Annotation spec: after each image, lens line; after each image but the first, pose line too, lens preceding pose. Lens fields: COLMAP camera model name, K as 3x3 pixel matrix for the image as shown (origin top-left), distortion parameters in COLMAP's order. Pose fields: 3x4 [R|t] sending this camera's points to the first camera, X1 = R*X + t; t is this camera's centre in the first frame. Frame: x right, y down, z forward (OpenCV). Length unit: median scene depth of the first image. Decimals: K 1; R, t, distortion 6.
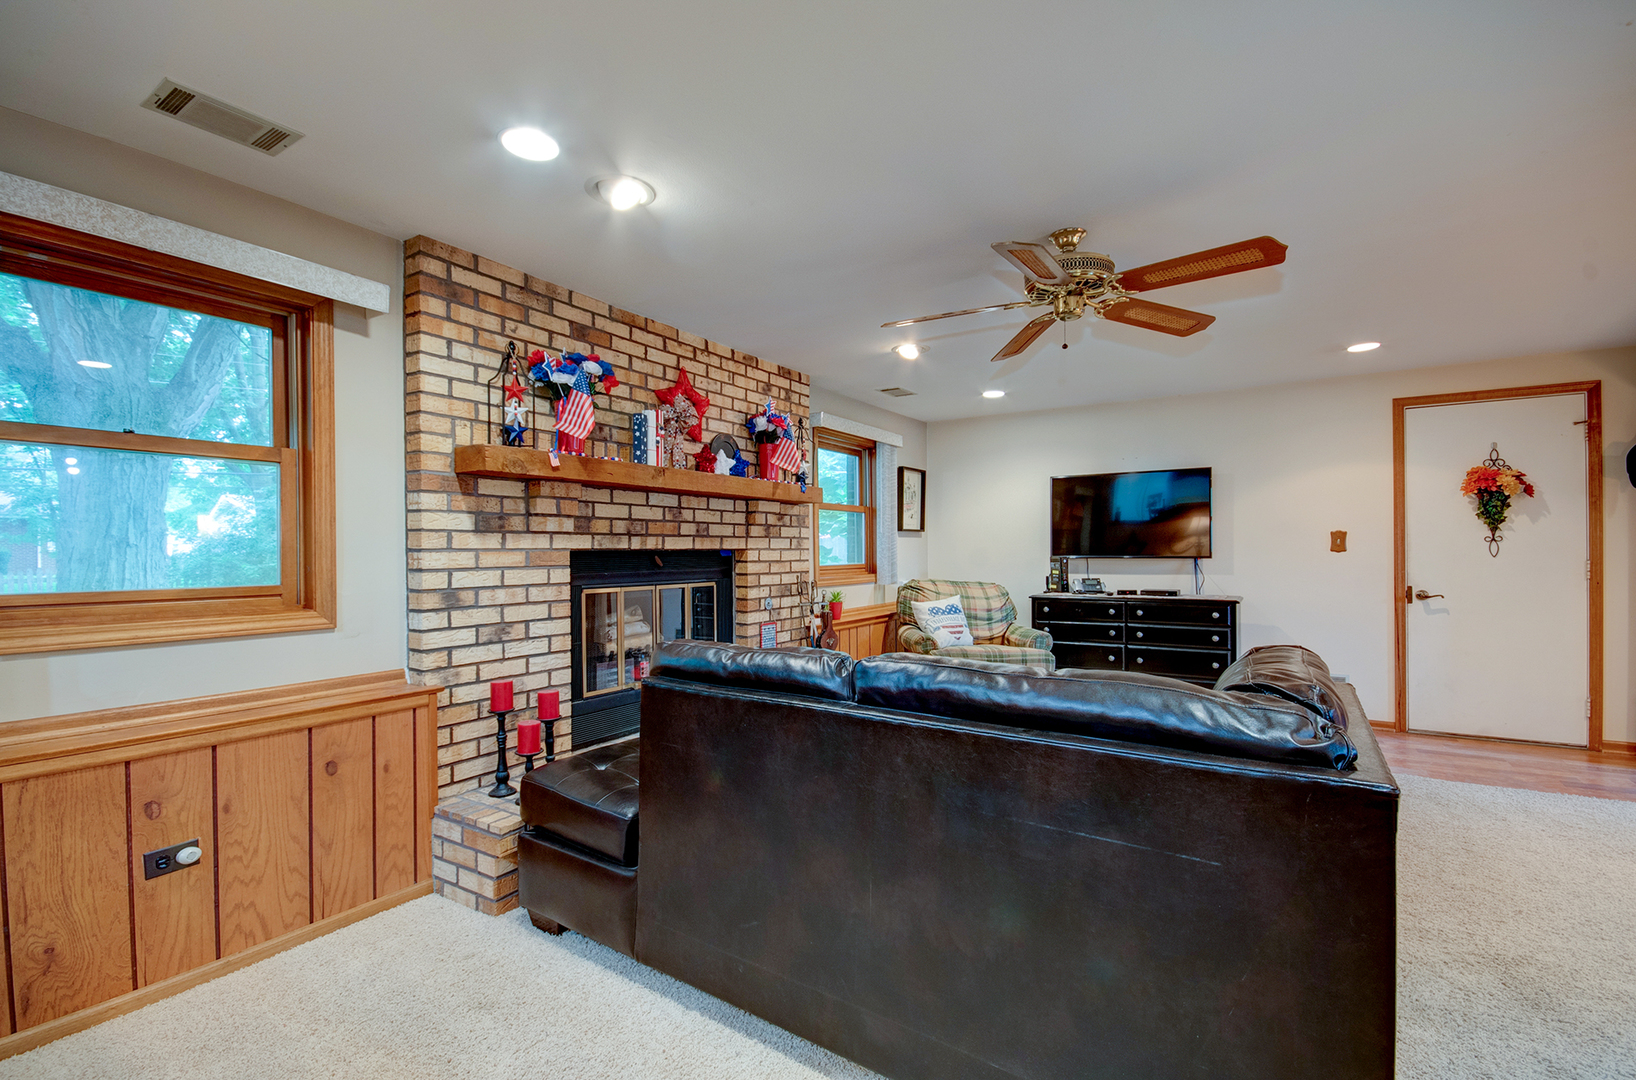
lens RADIAL K [[729.9, 0, 820.7], [0, 729.9, 548.9], [0, 0, 1]] dist [0.004227, -0.008366]
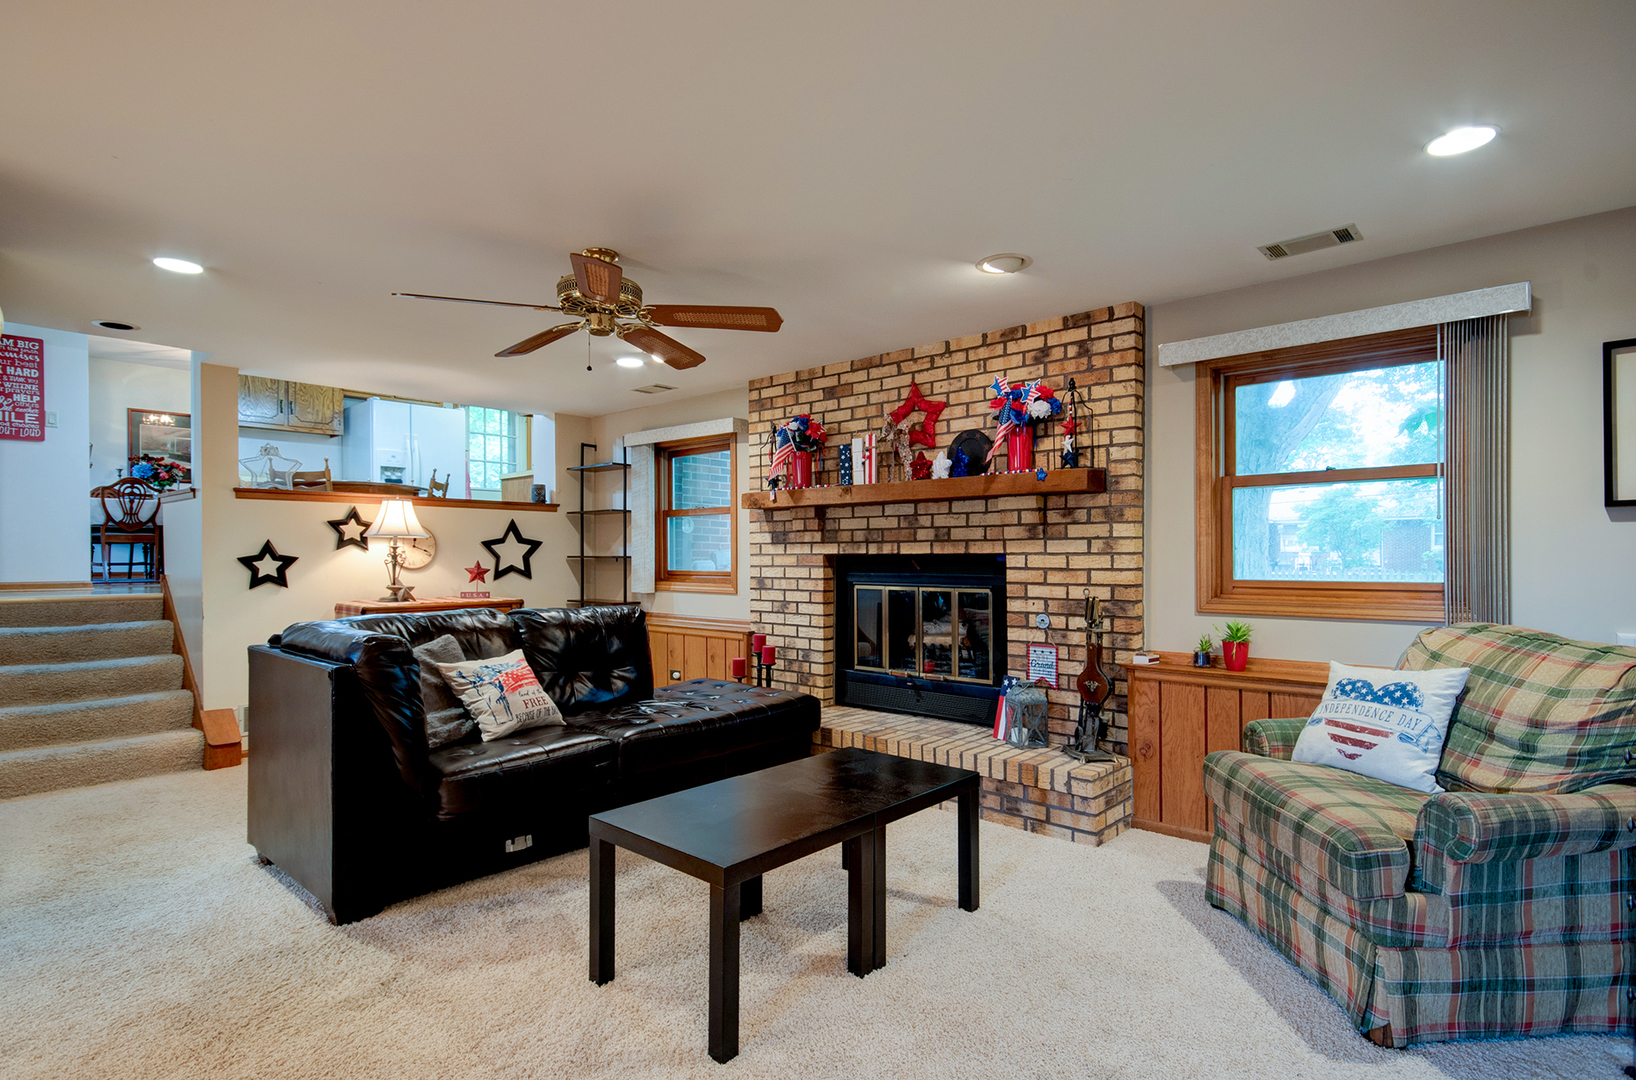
lens RADIAL K [[832.1, 0, 817.8], [0, 832.1, 551.3], [0, 0, 1]] dist [0.000506, 0.000718]
pose [[-0.166082, 0.002610, -0.986109, 1.052776], [0.006724, 0.999976, 0.001514, -0.006506], [0.986089, -0.006379, -0.166095, 1.089023]]
